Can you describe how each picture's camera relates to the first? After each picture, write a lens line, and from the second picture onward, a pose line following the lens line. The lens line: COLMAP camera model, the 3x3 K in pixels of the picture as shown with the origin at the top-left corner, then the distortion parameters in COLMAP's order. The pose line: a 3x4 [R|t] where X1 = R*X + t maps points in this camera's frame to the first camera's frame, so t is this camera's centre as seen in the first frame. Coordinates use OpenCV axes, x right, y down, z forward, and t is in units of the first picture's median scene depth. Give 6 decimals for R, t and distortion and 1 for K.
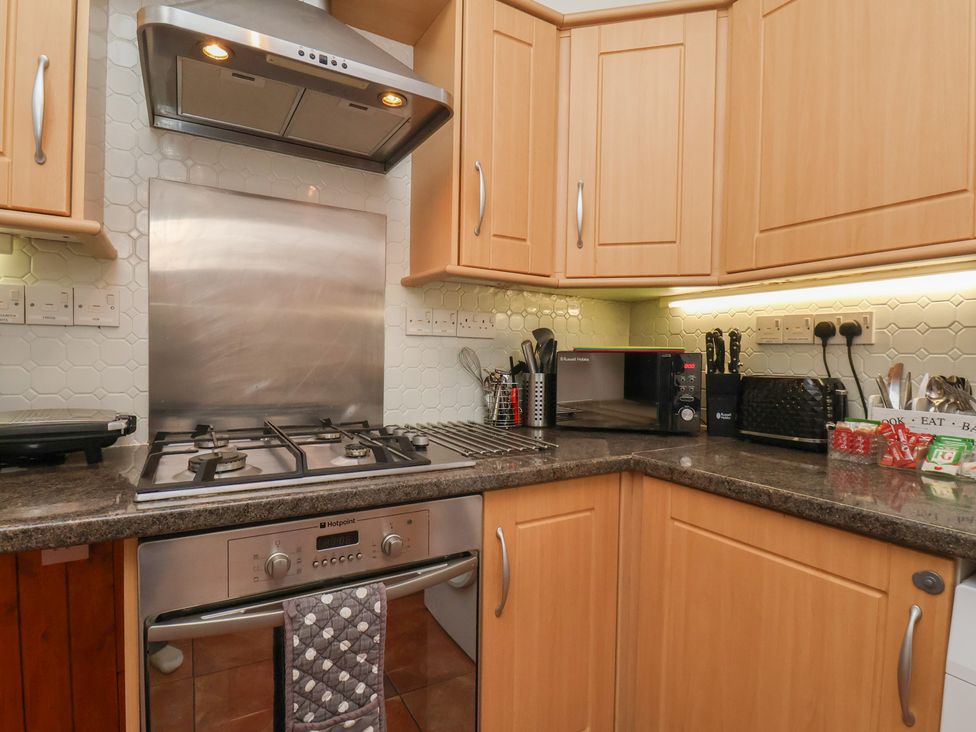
lens RADIAL K [[500.4, 0, 477.0], [0, 500.4, 366.7], [0, 0, 1]] dist [-0.010553, -0.001179]
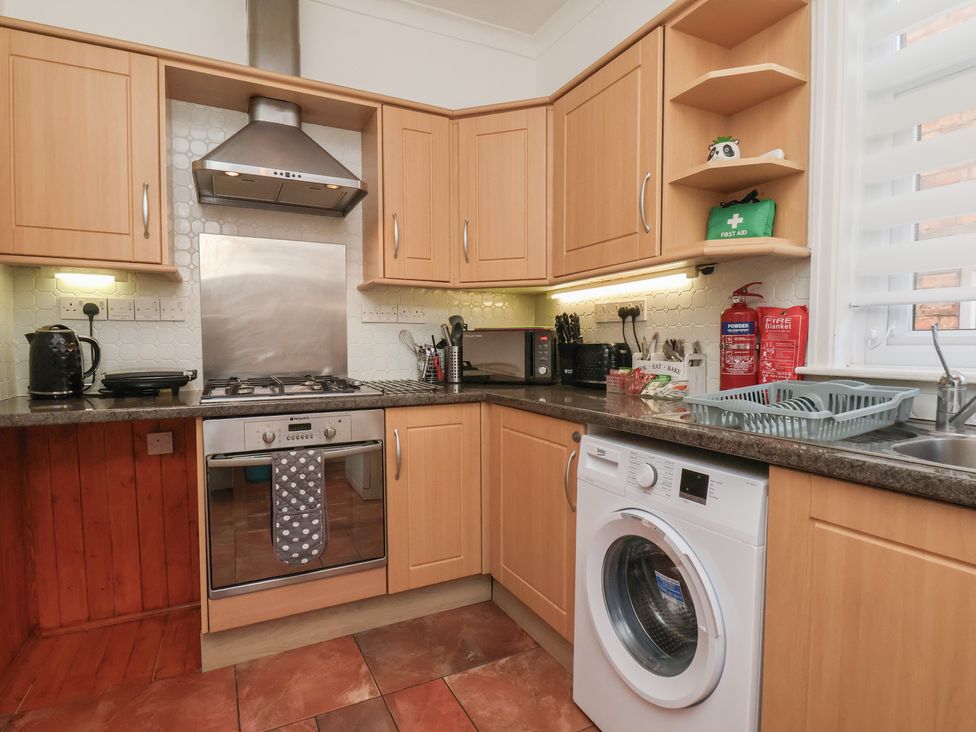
lens RADIAL K [[517.5, 0, 485.9], [0, 517.5, 370.8], [0, 0, 1]] dist [-0.002650, -0.001104]
pose [[0.997579, -0.016746, -0.067501, 0.464233], [0.018519, 0.999497, 0.025727, 0.070022], [0.067036, -0.026914, 0.997387, -0.762231]]
